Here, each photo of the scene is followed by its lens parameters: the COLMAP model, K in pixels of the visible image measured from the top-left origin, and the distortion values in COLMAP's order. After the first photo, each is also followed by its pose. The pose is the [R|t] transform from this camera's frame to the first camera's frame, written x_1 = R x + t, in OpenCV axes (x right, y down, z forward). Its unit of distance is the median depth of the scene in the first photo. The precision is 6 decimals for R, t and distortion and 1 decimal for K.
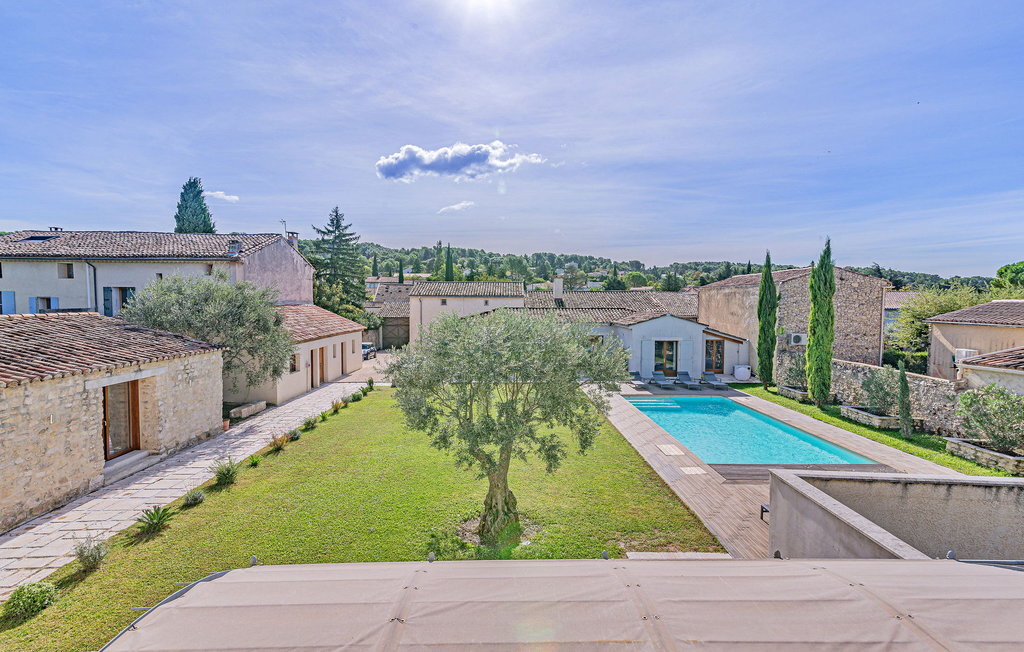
lens RADIAL K [[481.5, 0, 512.0], [0, 481.5, 326.0], [0, 0, 1]] dist [0.026062, 0.000028]
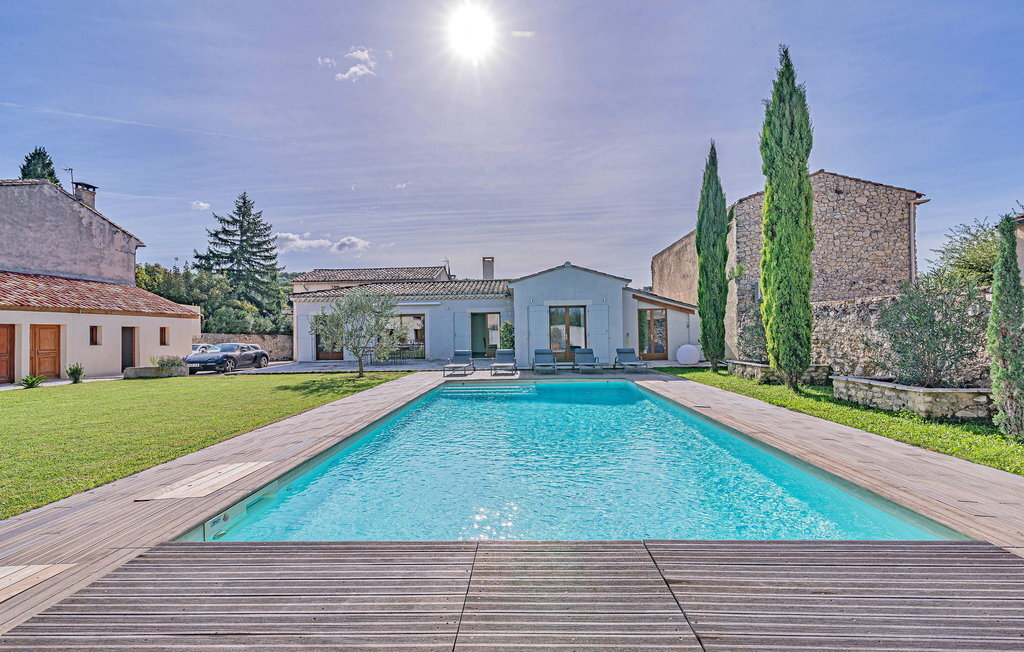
lens RADIAL K [[463.8, 0, 512.0], [0, 463.8, 326.0], [0, 0, 1]] dist [0.023061, 0.000083]
pose [[0.998545, -0.020502, -0.049874, 0.309038], [0.017305, 0.997819, -0.063705, 0.107982], [0.051071, 0.062749, 0.996722, 0.423386]]
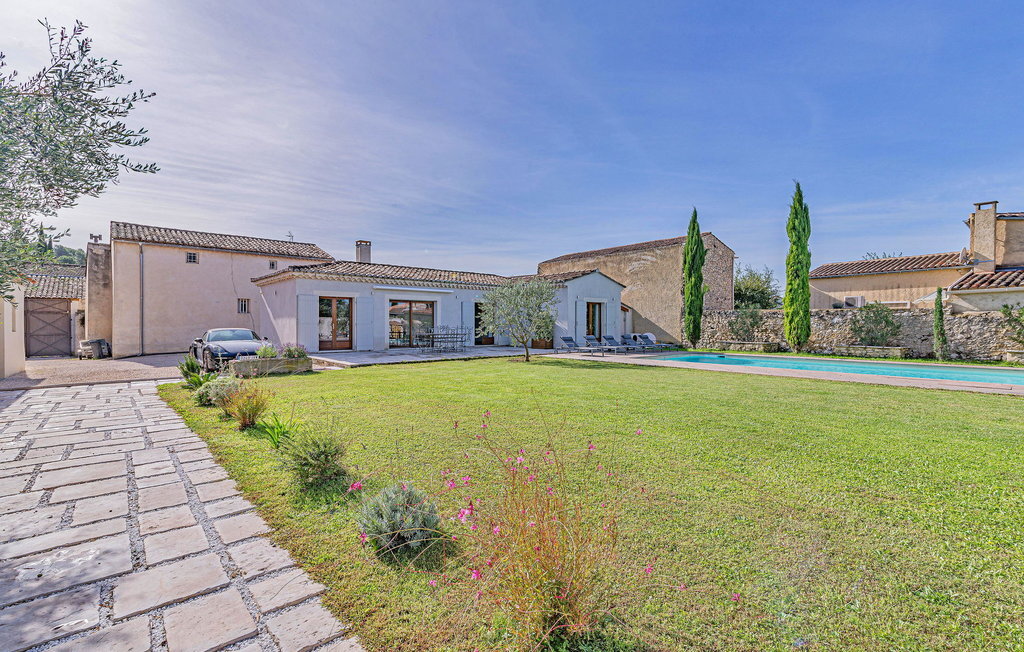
lens RADIAL K [[463.8, 0, 512.0], [0, 463.8, 326.0], [0, 0, 1]] dist [0.023061, 0.000083]
pose [[0.769944, -0.002531, 0.638107, -0.345993], [0.028571, 0.999126, -0.030510, 0.103991], [-0.637472, 0.041722, 0.769343, 0.527281]]
